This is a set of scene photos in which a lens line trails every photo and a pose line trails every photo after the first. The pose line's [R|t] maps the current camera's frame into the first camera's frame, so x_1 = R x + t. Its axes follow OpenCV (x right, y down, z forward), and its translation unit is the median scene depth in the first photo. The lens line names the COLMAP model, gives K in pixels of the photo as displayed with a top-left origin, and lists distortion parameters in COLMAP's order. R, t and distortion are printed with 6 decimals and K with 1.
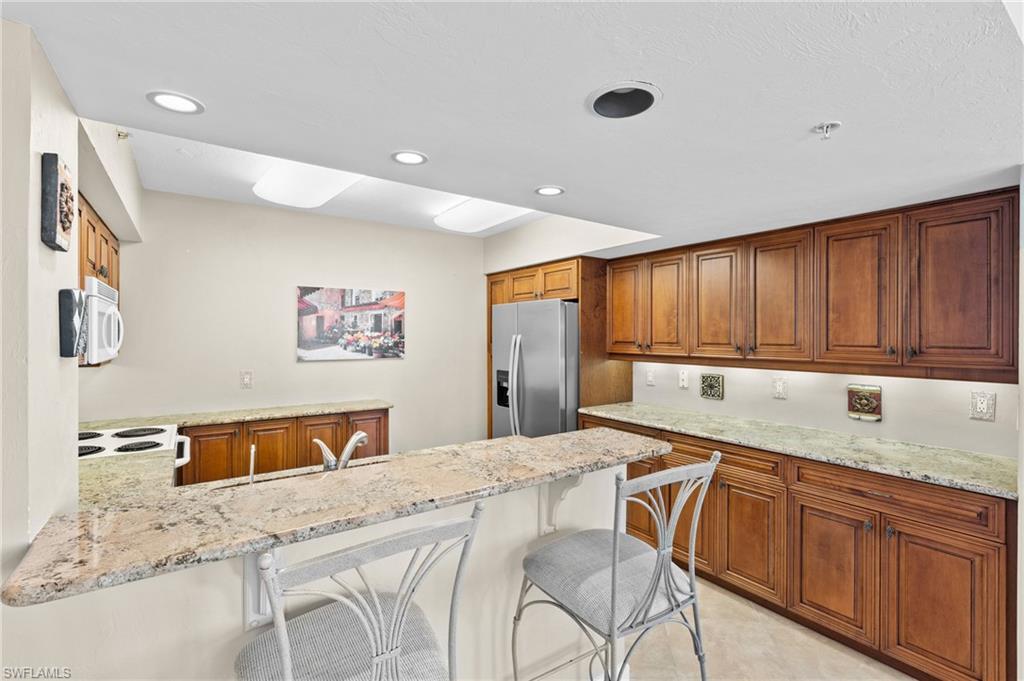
lens RADIAL K [[468.7, 0, 512.6], [0, 468.7, 338.0], [0, 0, 1]] dist [0.001509, 0.001723]
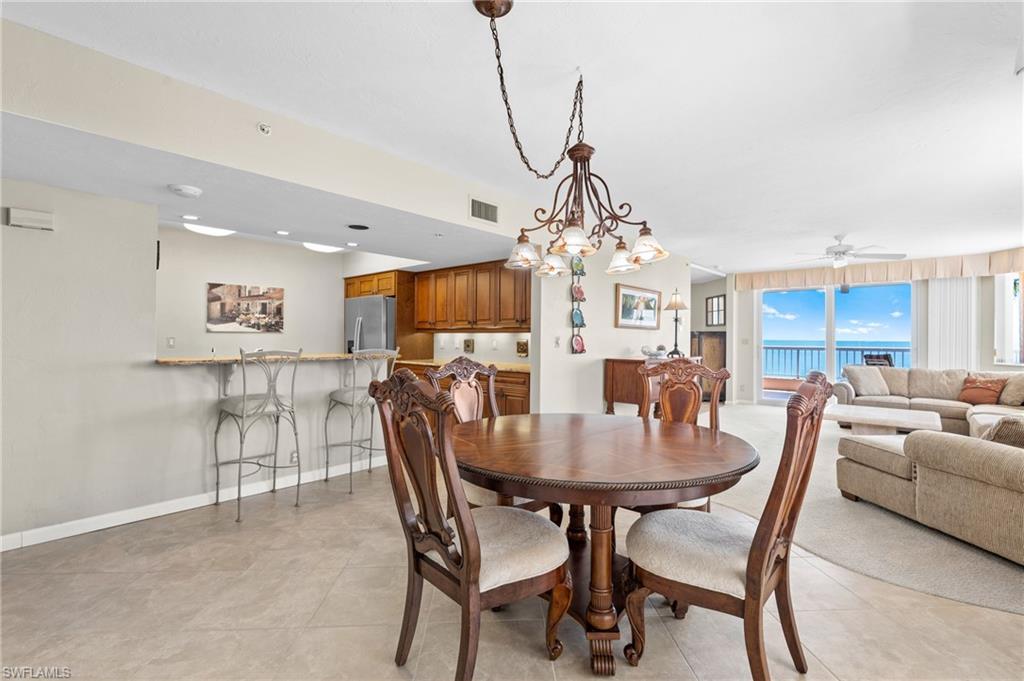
lens RADIAL K [[468.7, 0, 520.1], [0, 468.7, 336.2], [0, 0, 1]] dist [0.001509, 0.001723]
pose [[0.973461, 0.004331, 0.228811, 0.180561], [-0.003025, 0.999977, -0.006057, 0.067480], [-0.228832, 0.005204, 0.973452, -0.699625]]
